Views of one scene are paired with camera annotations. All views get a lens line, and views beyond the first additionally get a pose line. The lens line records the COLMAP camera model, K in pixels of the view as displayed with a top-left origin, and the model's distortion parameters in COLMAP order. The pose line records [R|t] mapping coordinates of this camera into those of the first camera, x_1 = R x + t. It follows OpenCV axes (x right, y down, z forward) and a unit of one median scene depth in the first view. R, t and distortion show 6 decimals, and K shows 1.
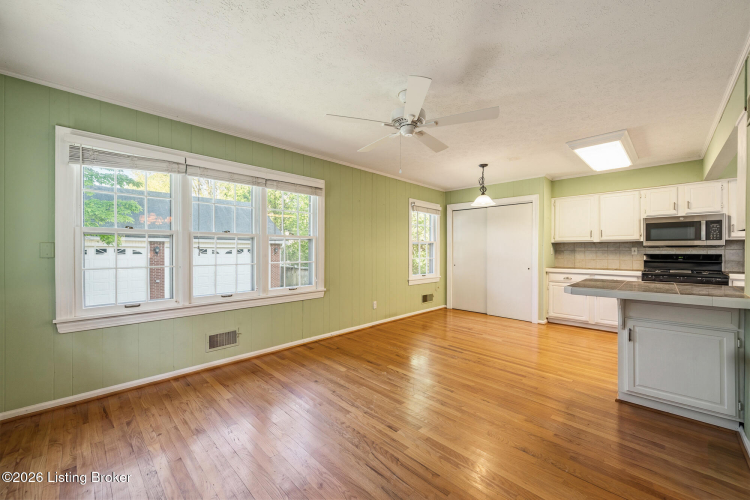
lens RADIAL K [[293.7, 0, 371.4], [0, 293.7, 250.2], [0, 0, 1]] dist [0.001769, -0.000200]
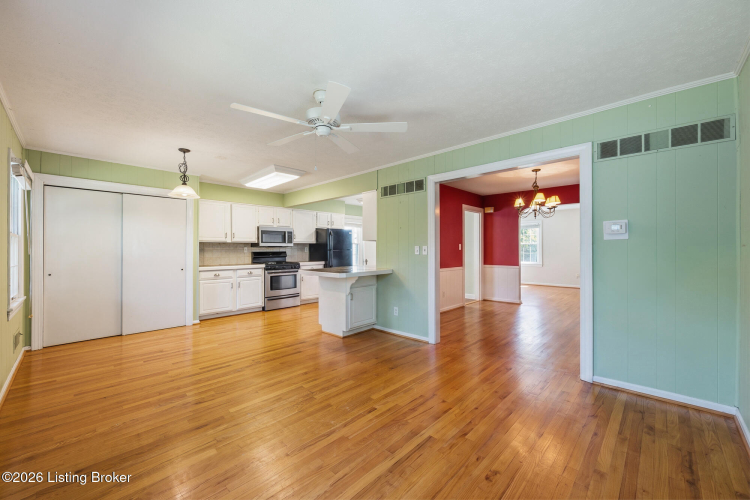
lens RADIAL K [[293.7, 0, 378.7], [0, 293.7, 247.7], [0, 0, 1]] dist [0.001769, -0.000200]
pose [[-0.026420, 0.000393, 0.999651, -0.474809], [0.002777, 0.999996, -0.000320, -0.005281], [-0.999647, 0.002767, -0.026421, 0.456118]]
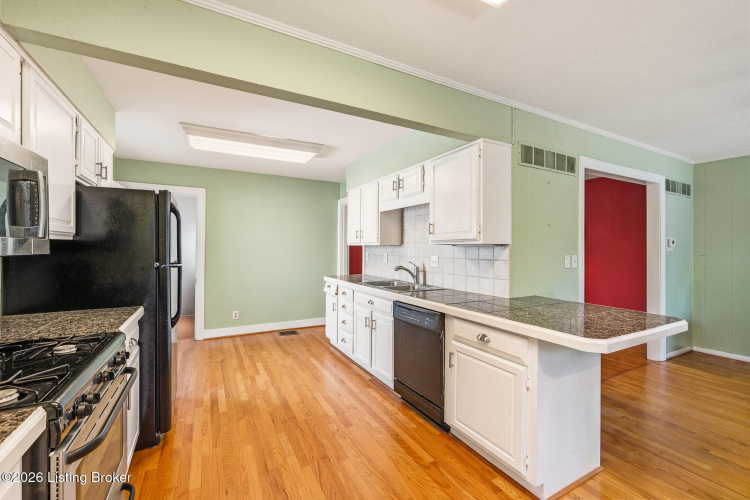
lens RADIAL K [[315.5, 0, 371.2], [0, 315.5, 247.5], [0, 0, 1]] dist [0.003729, -0.000790]
pose [[-0.956829, -0.006549, 0.290579, 0.626717], [-0.006820, 0.999977, 0.000080, -0.023884], [-0.290573, -0.001905, -0.956851, 1.048745]]
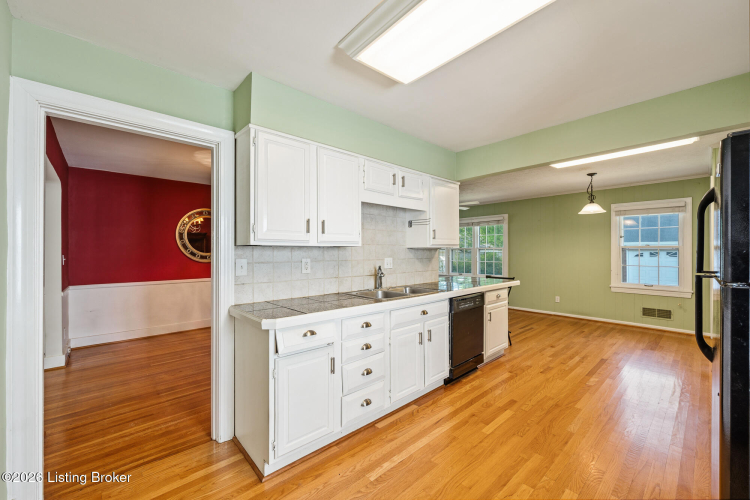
lens RADIAL K [[293.7, 0, 373.0], [0, 293.7, 251.9], [0, 0, 1]] dist [0.001769, -0.000200]
pose [[-0.057407, -0.000787, -0.998351, 1.417846], [0.002037, 0.999998, -0.000906, -0.019609], [0.998349, -0.002085, -0.057405, 0.299839]]
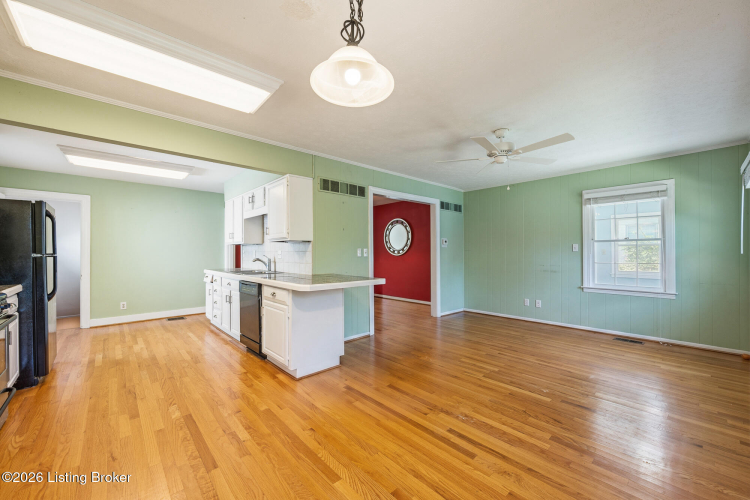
lens RADIAL K [[293.7, 0, 371.3], [0, 293.7, 252.4], [0, 0, 1]] dist [0.001769, -0.000200]
pose [[-0.998728, 0.002296, 0.050366, 0.343957], [0.002372, 0.999996, 0.001445, 0.000464], [-0.050362, 0.001563, -0.998730, 1.261422]]
